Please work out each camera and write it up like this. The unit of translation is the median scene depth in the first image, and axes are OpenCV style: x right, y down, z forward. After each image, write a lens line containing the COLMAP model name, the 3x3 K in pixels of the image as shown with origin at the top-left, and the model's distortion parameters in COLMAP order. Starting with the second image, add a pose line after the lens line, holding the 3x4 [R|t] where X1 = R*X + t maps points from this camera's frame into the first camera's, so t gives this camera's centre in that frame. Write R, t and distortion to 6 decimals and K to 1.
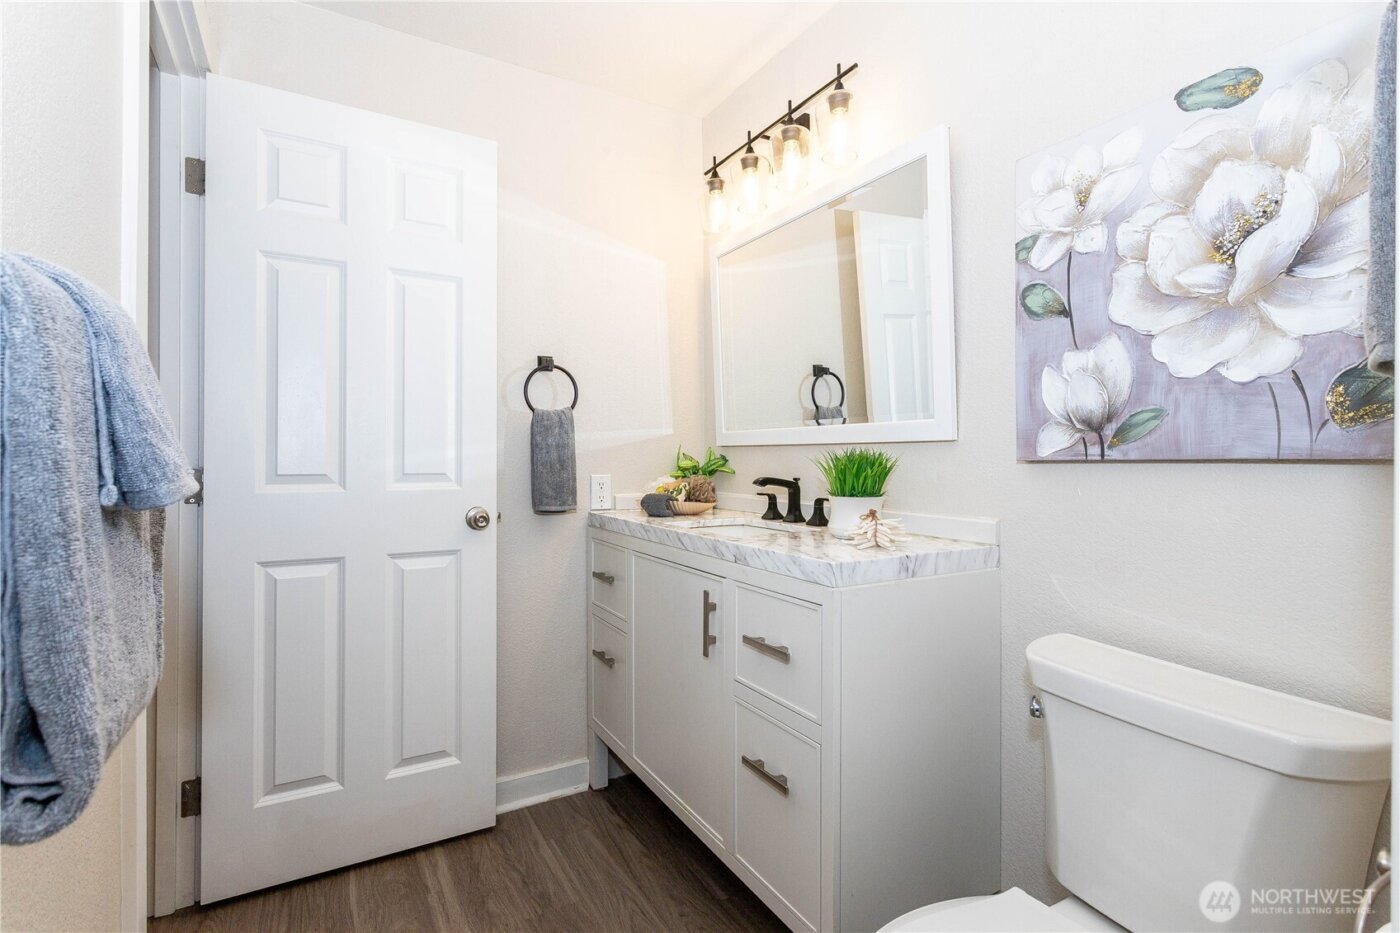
lens RADIAL K [[664.6, 0, 697.0], [0, 664.6, 455.0], [0, 0, 1]] dist [0.002588, 0.001616]
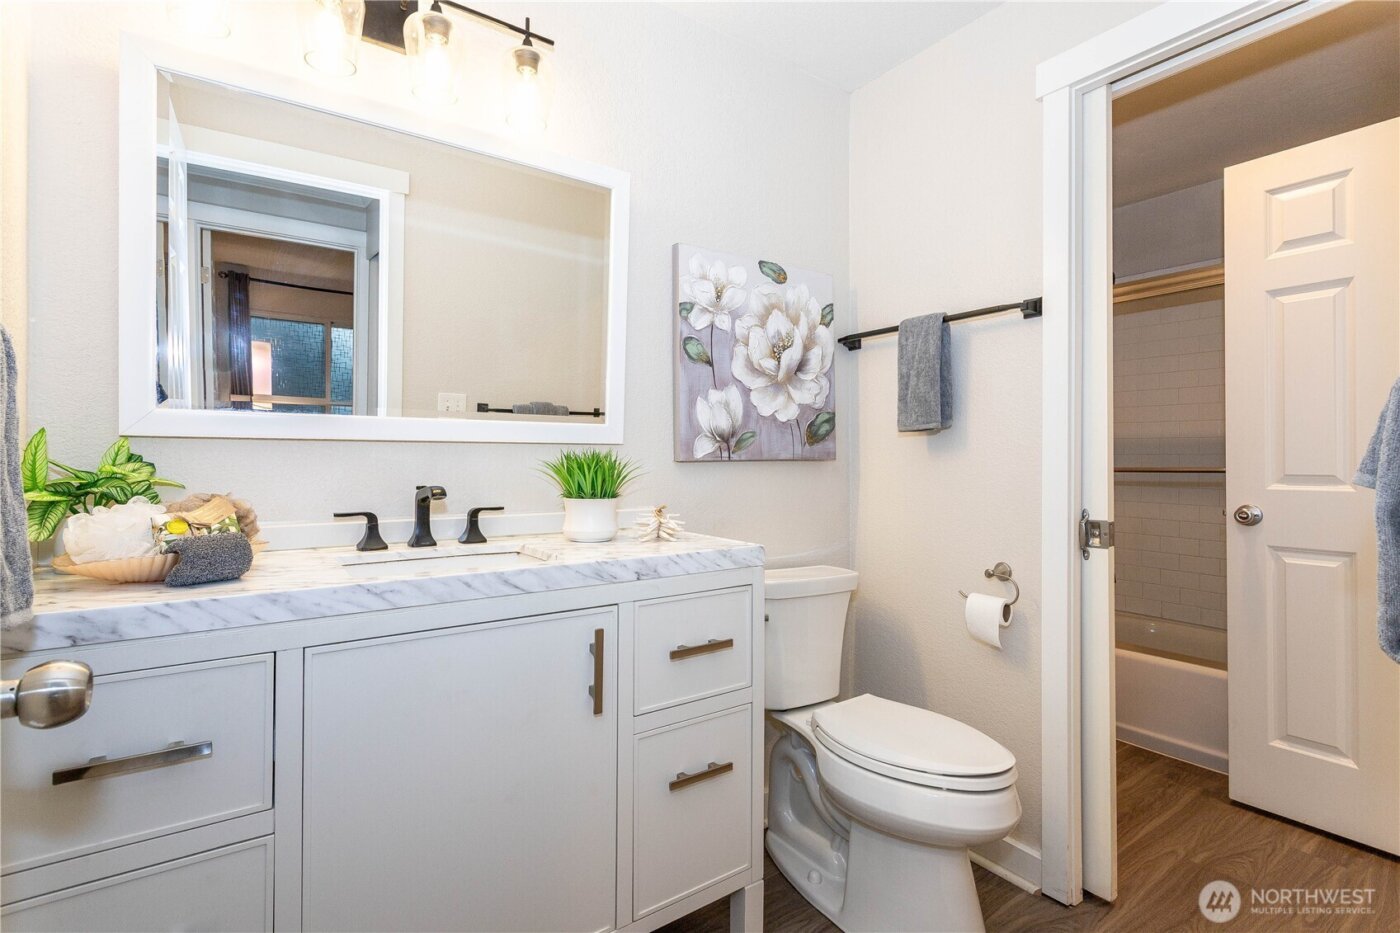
lens RADIAL K [[664.6, 0, 697.0], [0, 664.6, 455.0], [0, 0, 1]] dist [0.002588, 0.001616]
pose [[-0.094964, 0.002171, 0.995478, -0.995389], [-0.005402, 0.999982, -0.002696, -0.000375], [-0.995466, -0.005634, -0.094950, 1.224171]]
